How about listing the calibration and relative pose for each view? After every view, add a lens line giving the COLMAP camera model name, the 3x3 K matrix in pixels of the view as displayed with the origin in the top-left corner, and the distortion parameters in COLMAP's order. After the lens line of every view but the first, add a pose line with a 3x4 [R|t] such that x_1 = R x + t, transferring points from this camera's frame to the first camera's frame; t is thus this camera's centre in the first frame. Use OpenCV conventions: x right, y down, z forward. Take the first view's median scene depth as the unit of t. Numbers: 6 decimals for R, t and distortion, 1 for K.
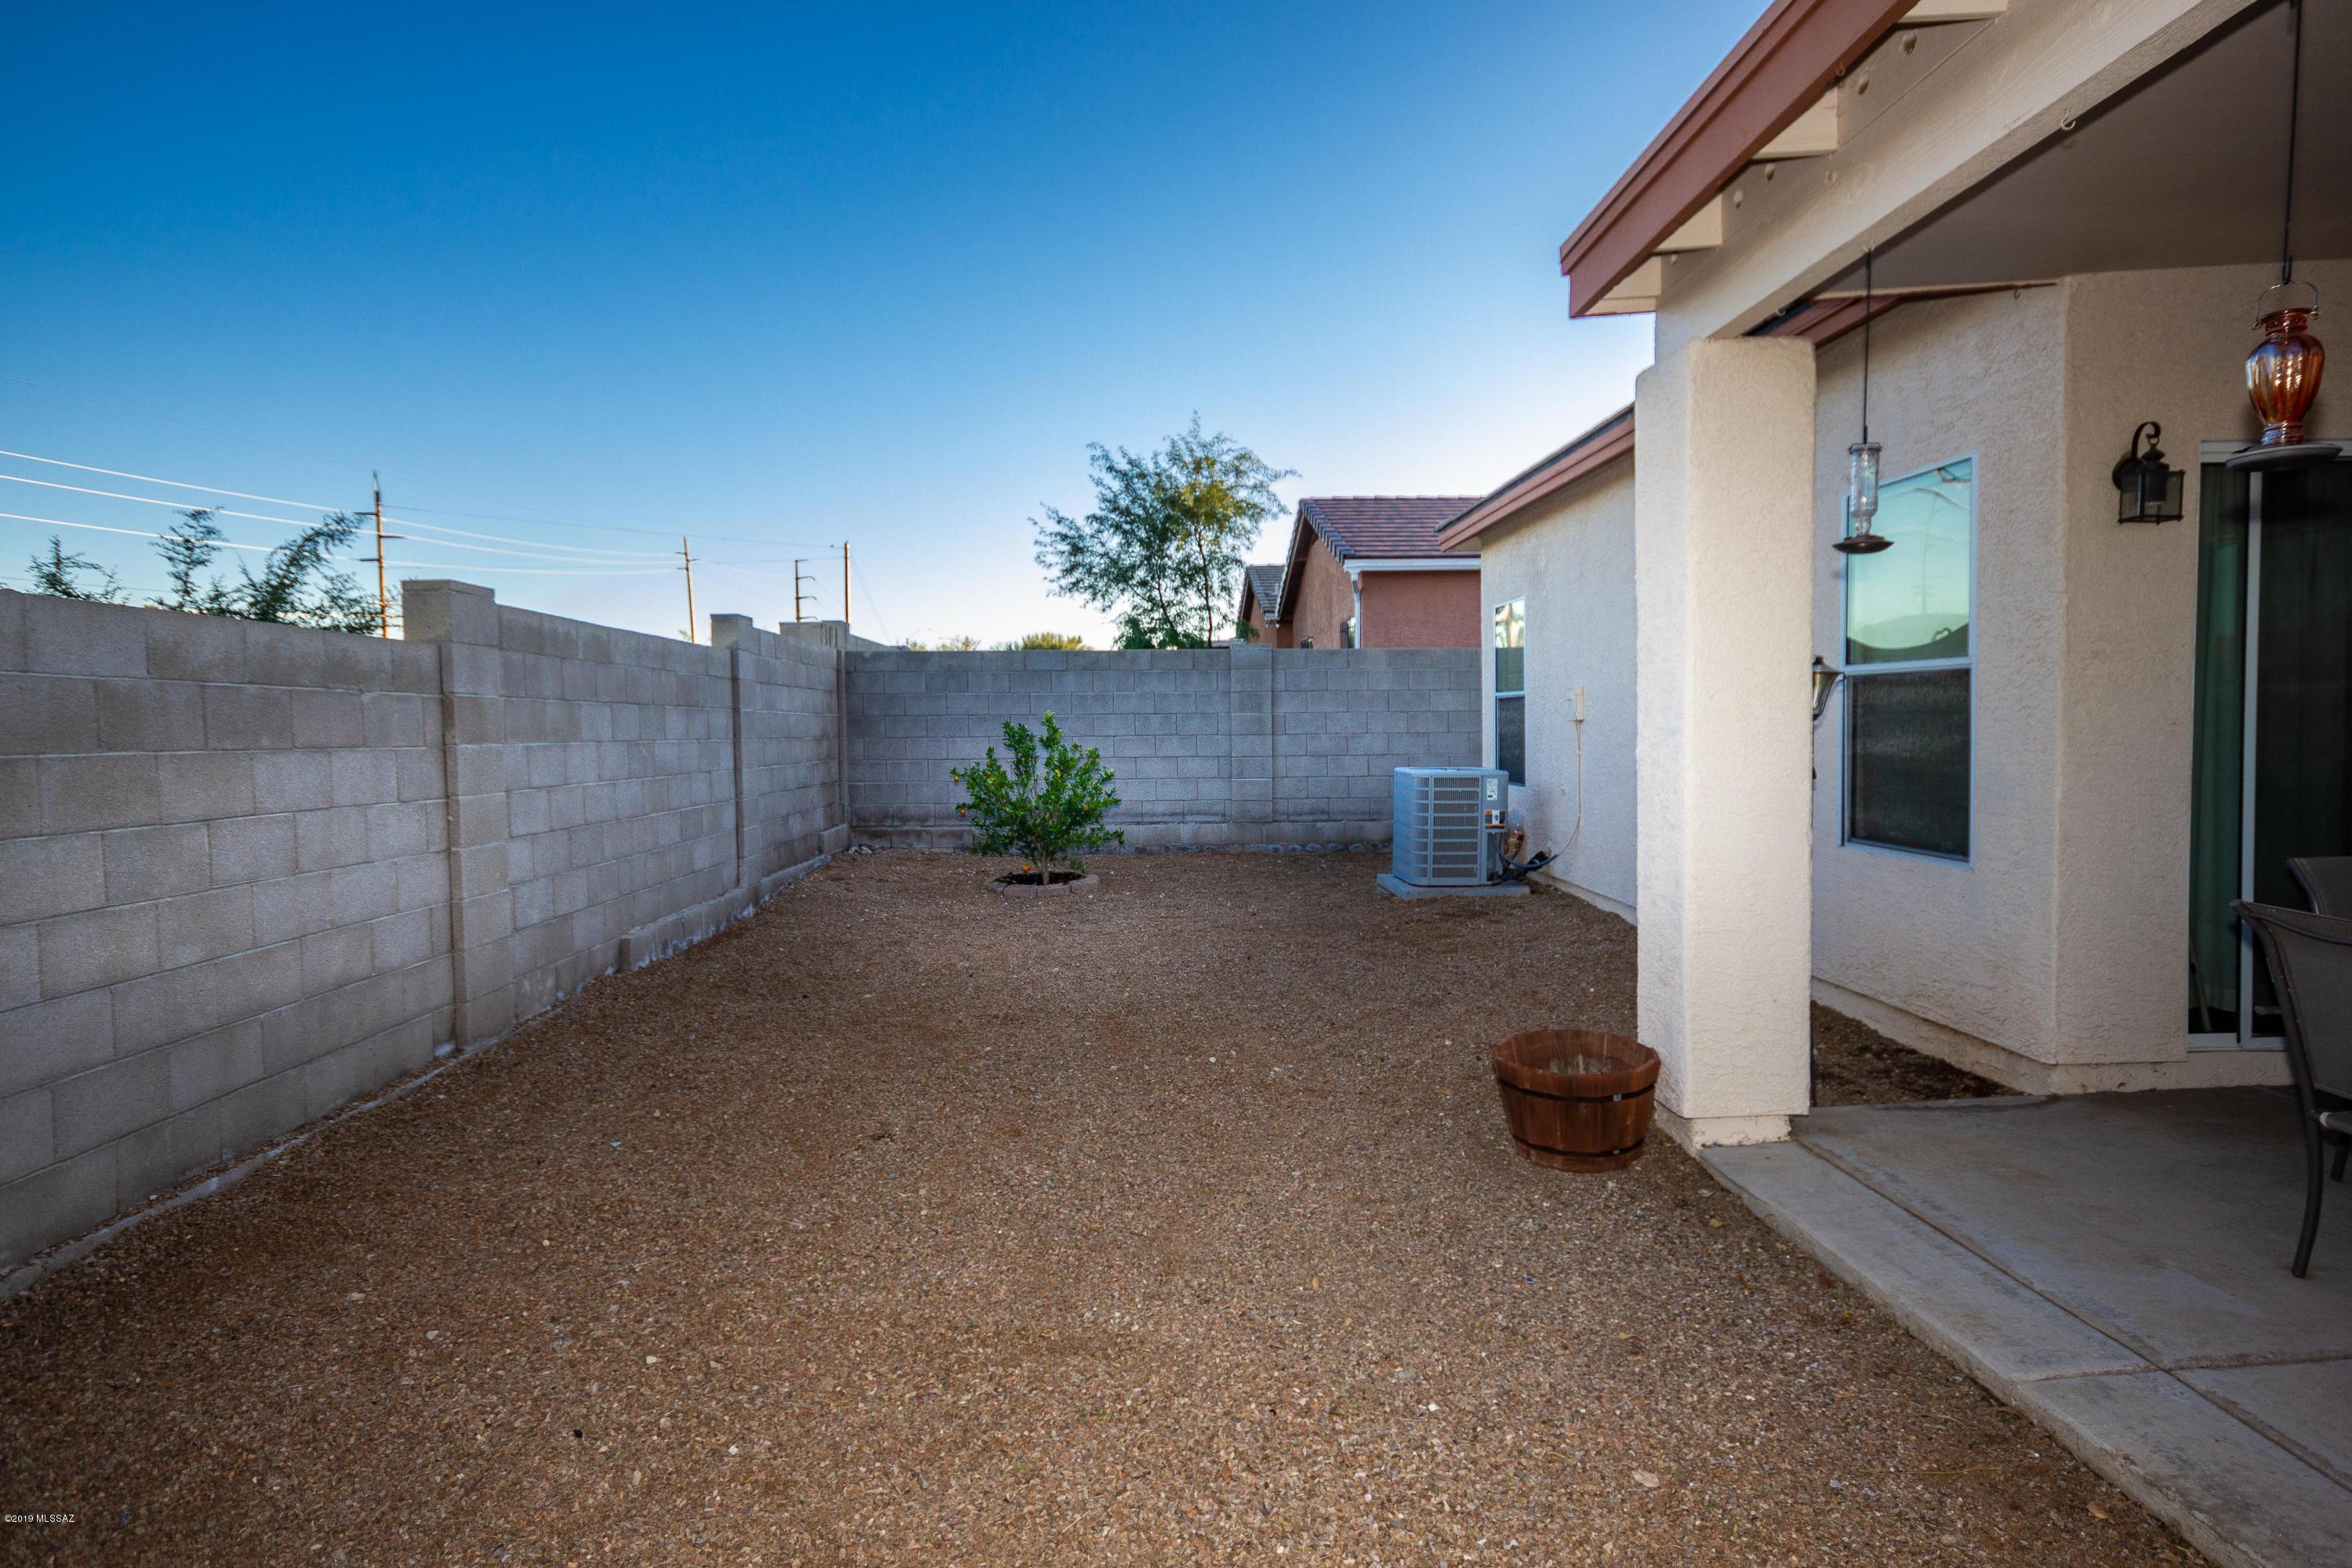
lens RADIAL K [[1307.1, 0, 1180.8], [0, 1307.1, 779.3], [0, 0, 1]] dist [0.020994, -0.002125]
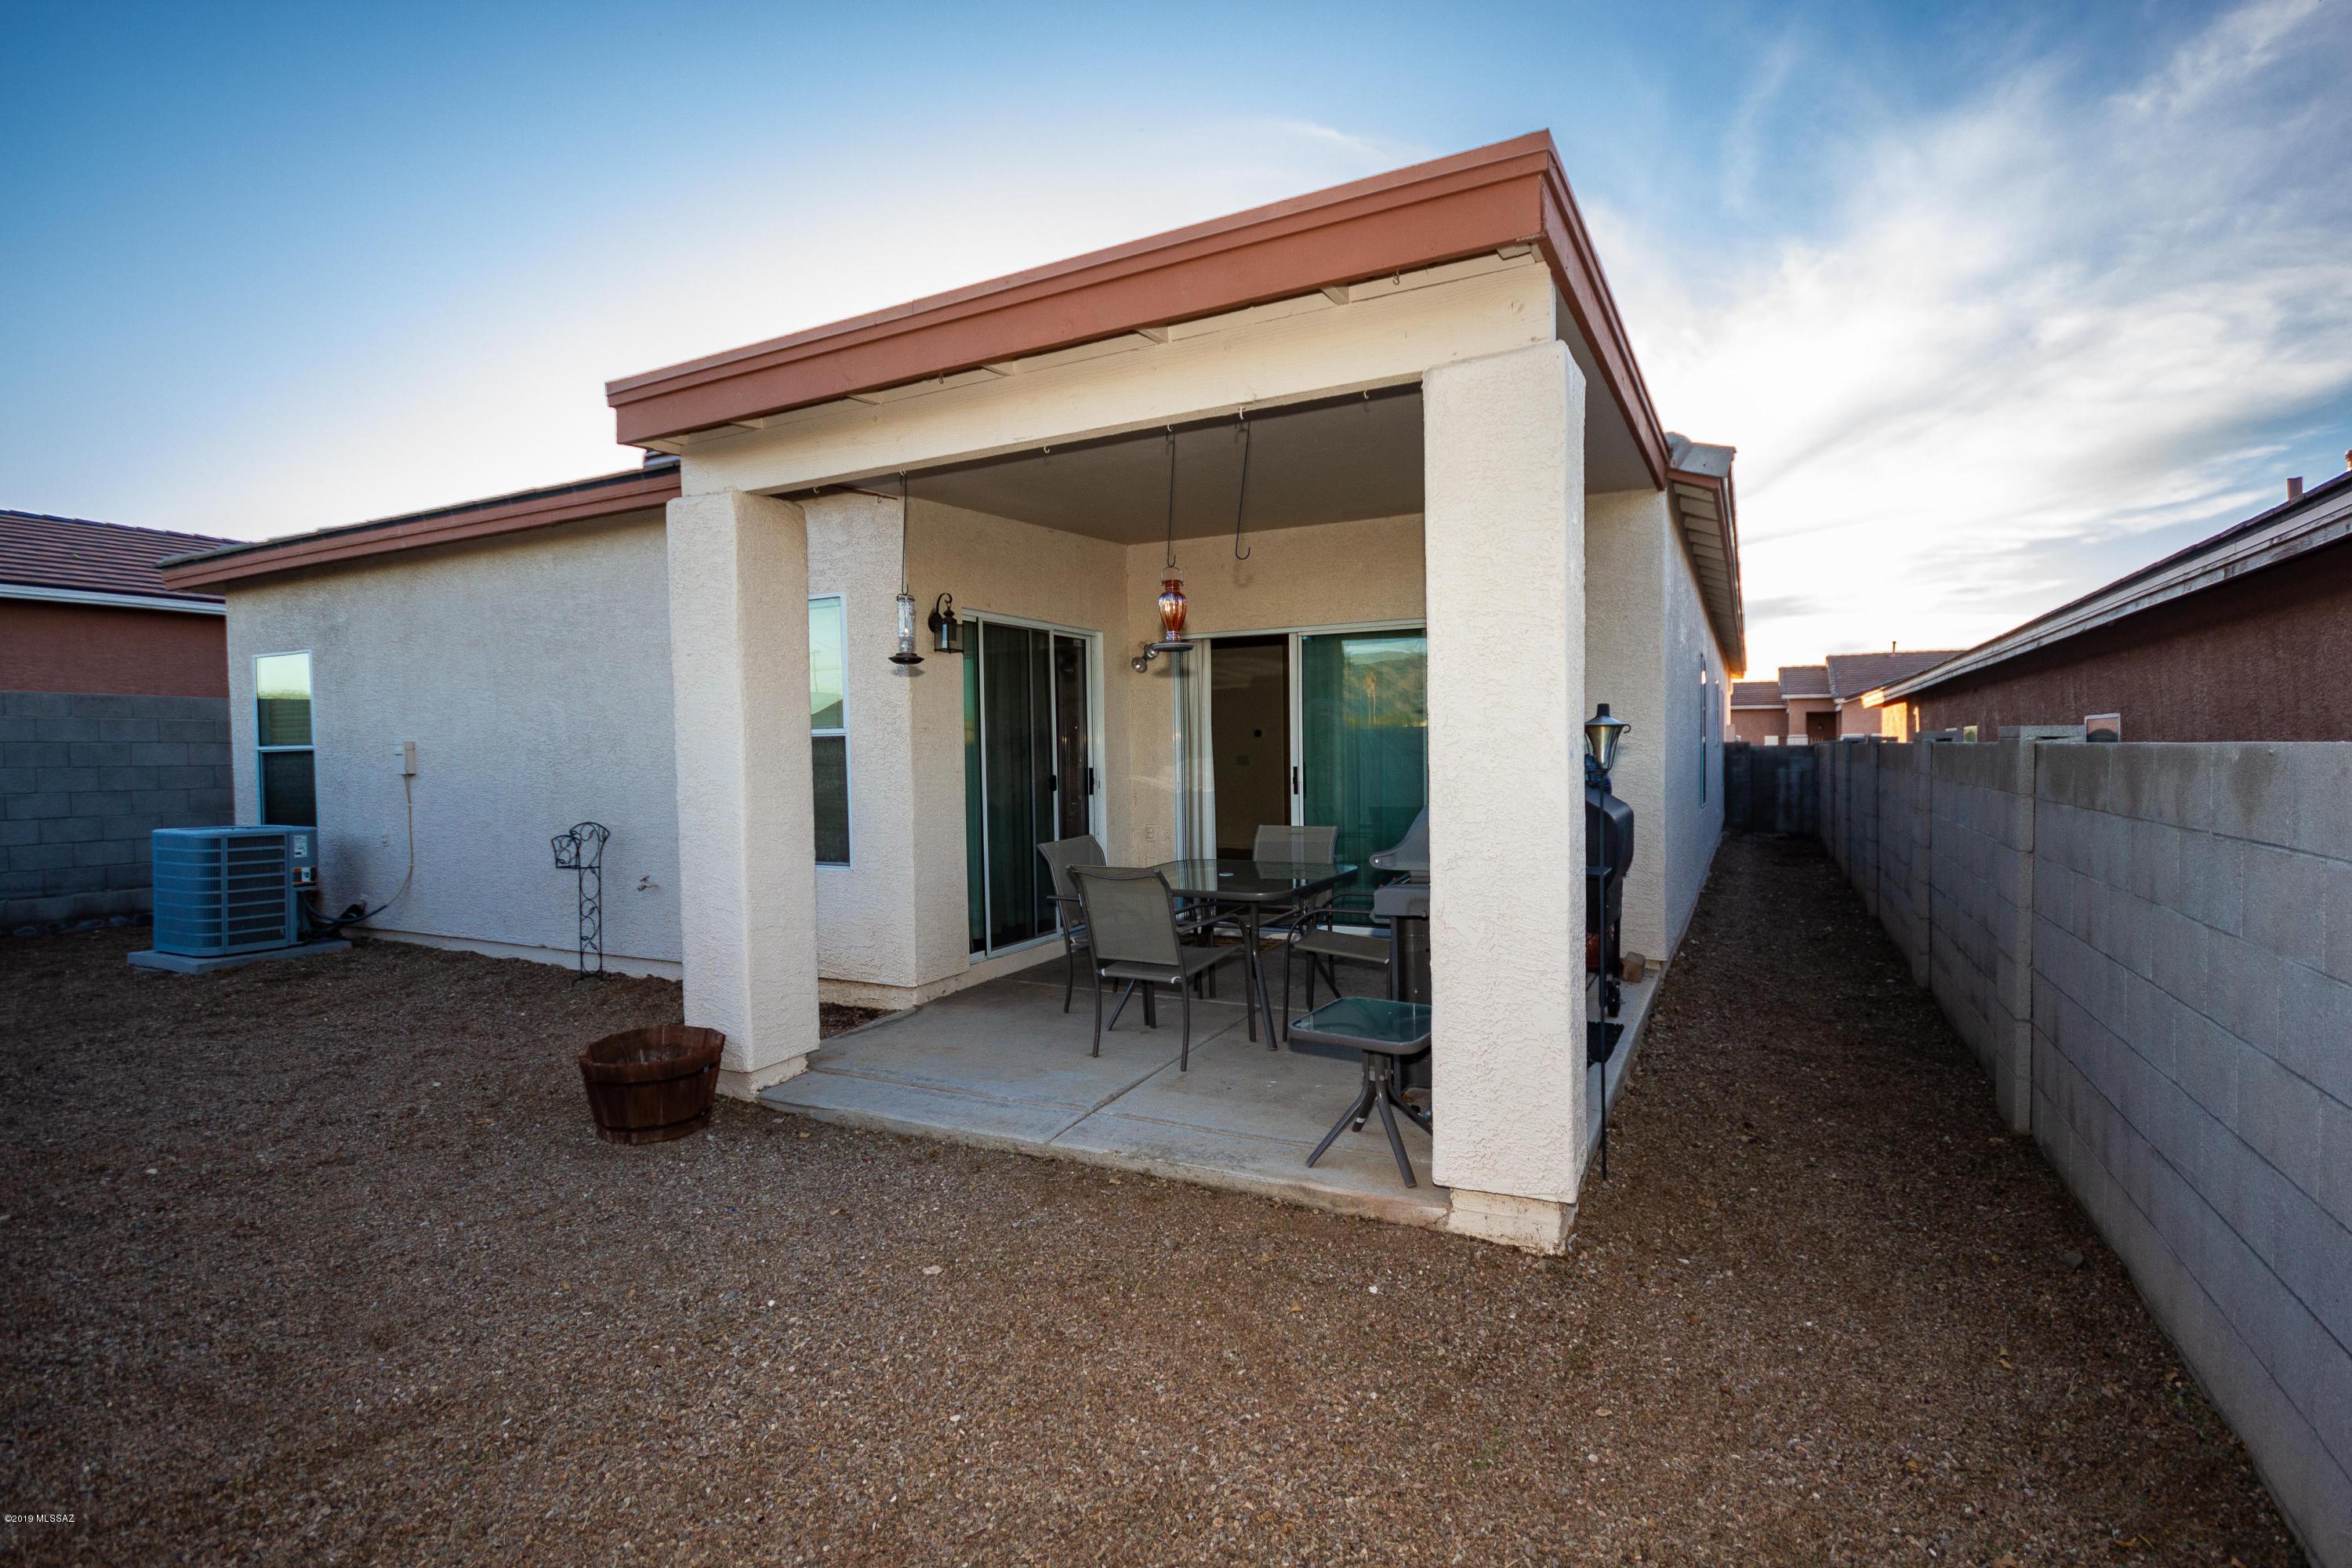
lens RADIAL K [[1103.4, 0, 1182.7], [0, 1103.4, 783.5], [0, 0, 1]] dist [-0.000483, -0.000362]
pose [[0.495044, -0.018145, 0.868678, -0.323984], [0.047876, 0.998833, -0.006420, -0.004700], [-0.867548, 0.044767, 0.495335, 0.050397]]
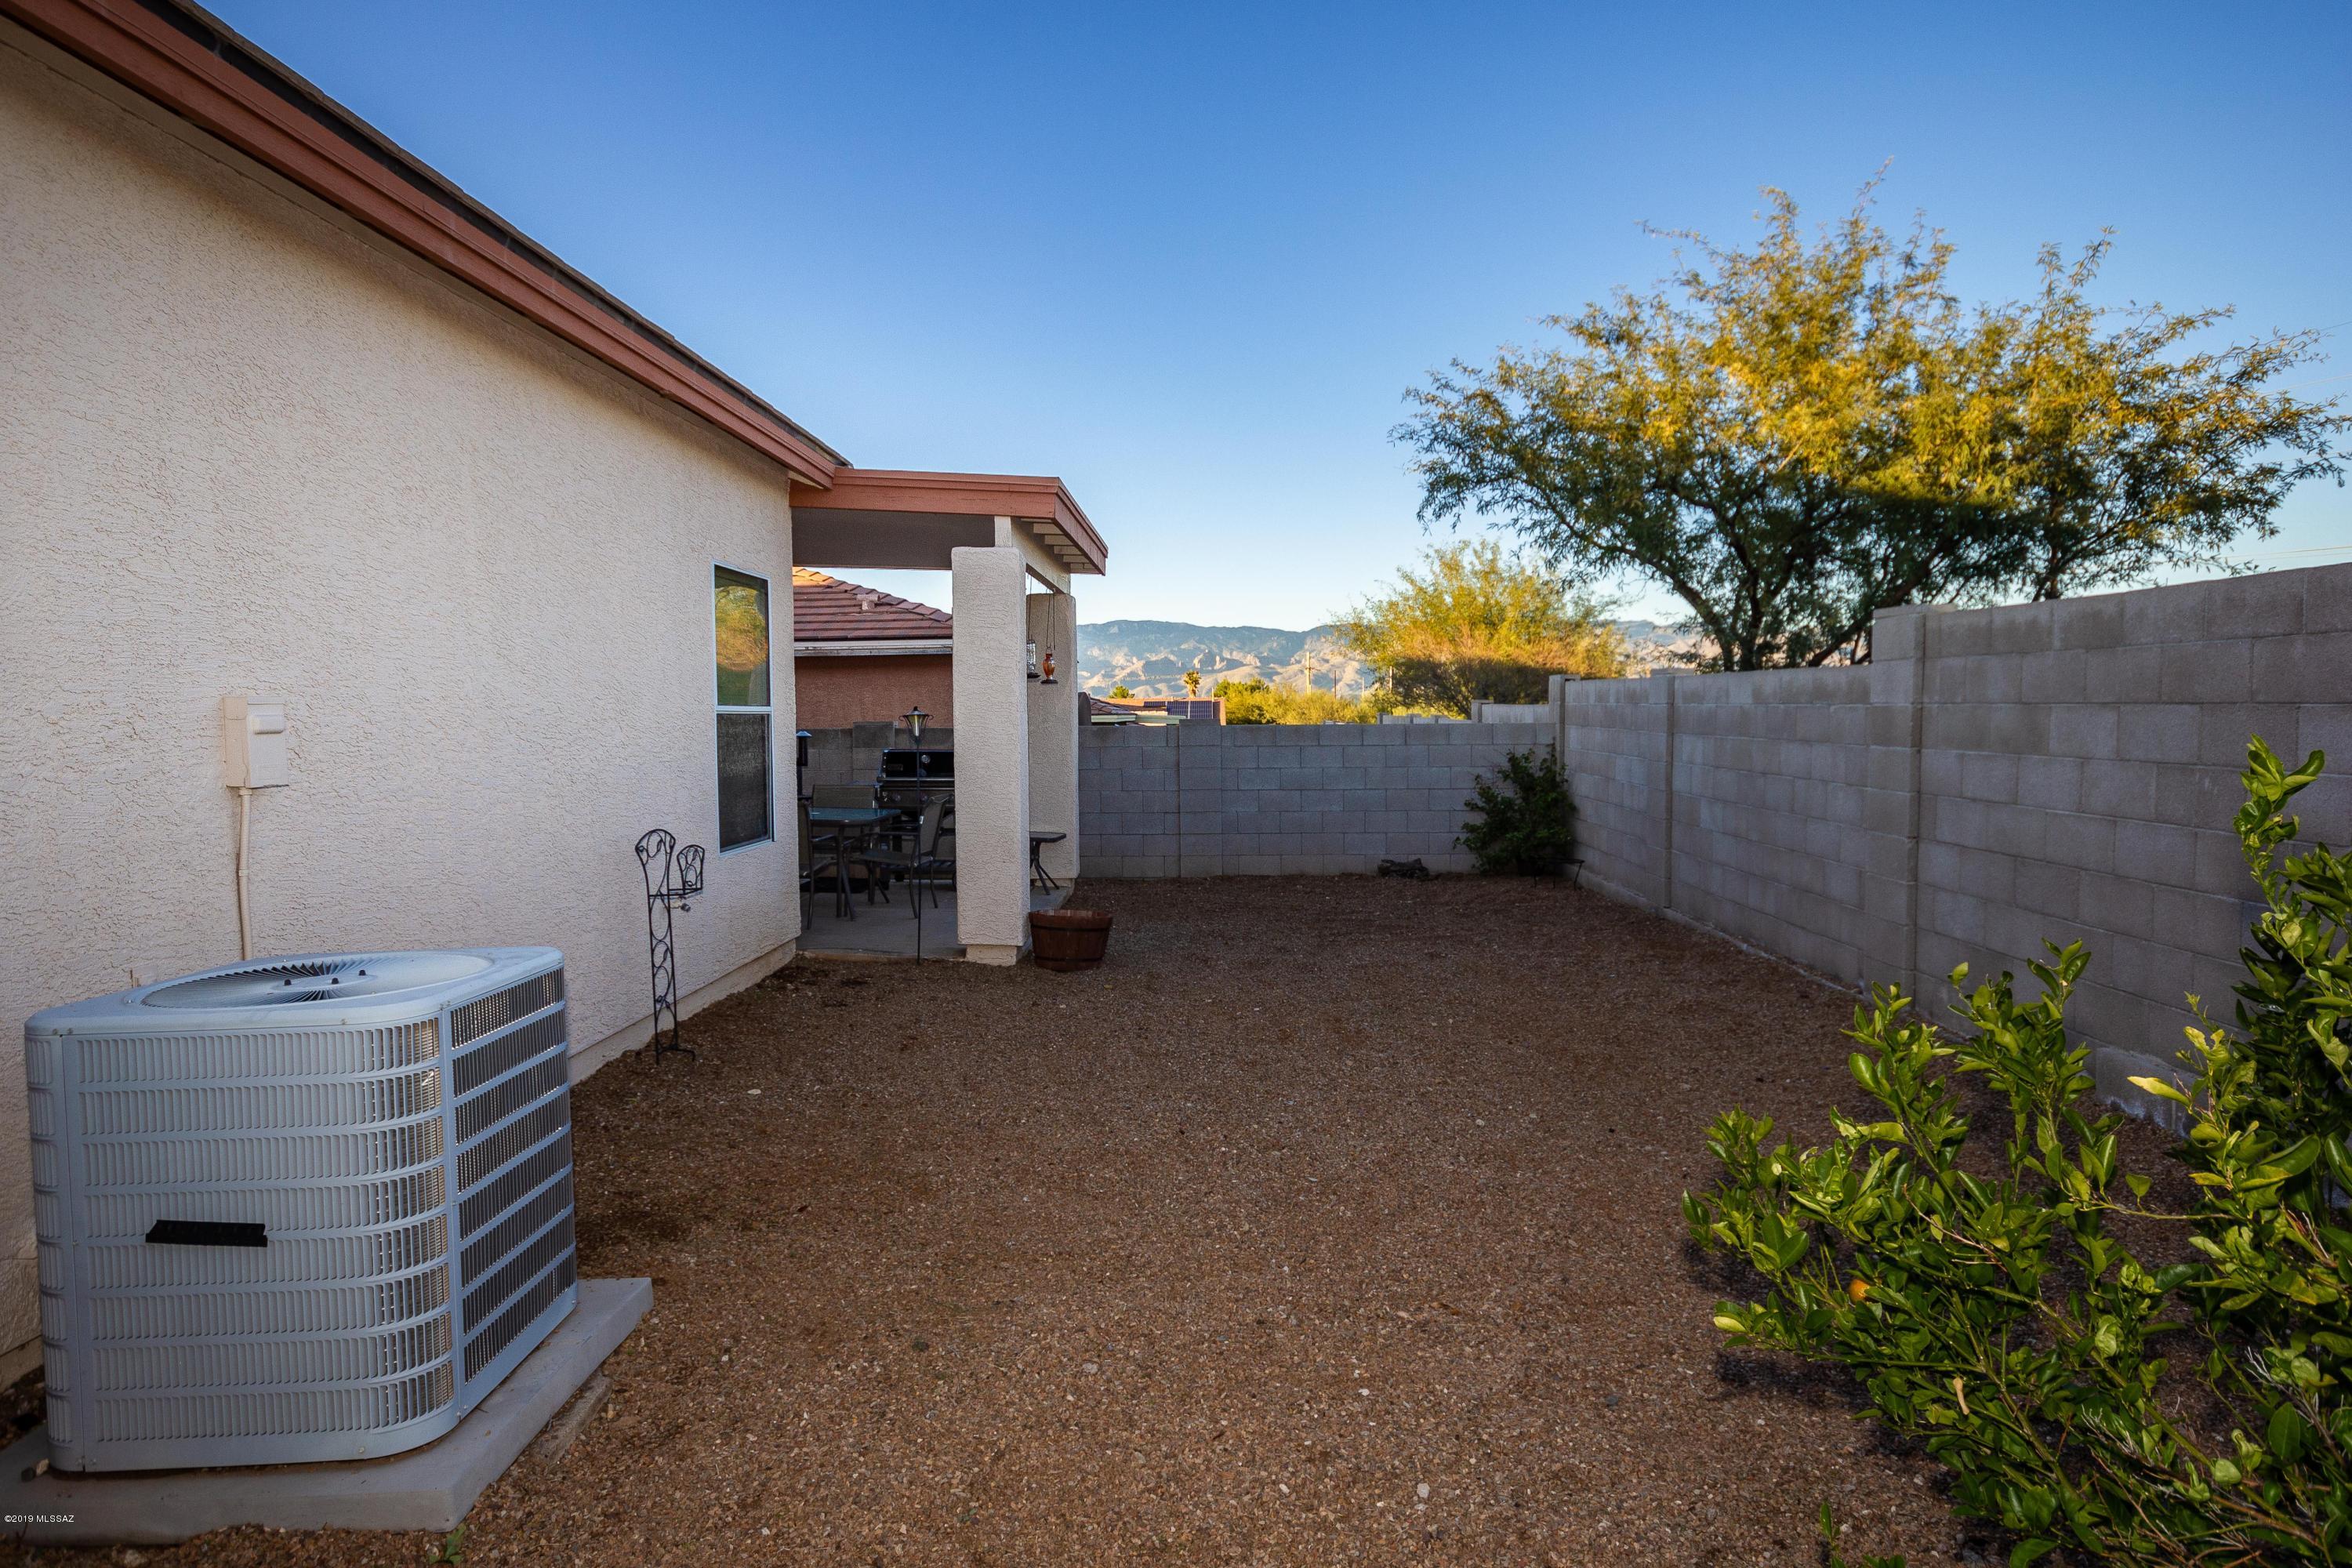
lens RADIAL K [[1307.1, 0, 1180.8], [0, 1307.1, 779.3], [0, 0, 1]] dist [0.020994, -0.002125]
pose [[-0.998947, 0.018563, 0.041947, 0.048790], [0.022597, 0.994945, 0.097844, -0.155697], [-0.039918, 0.098689, -0.994317, 2.711878]]
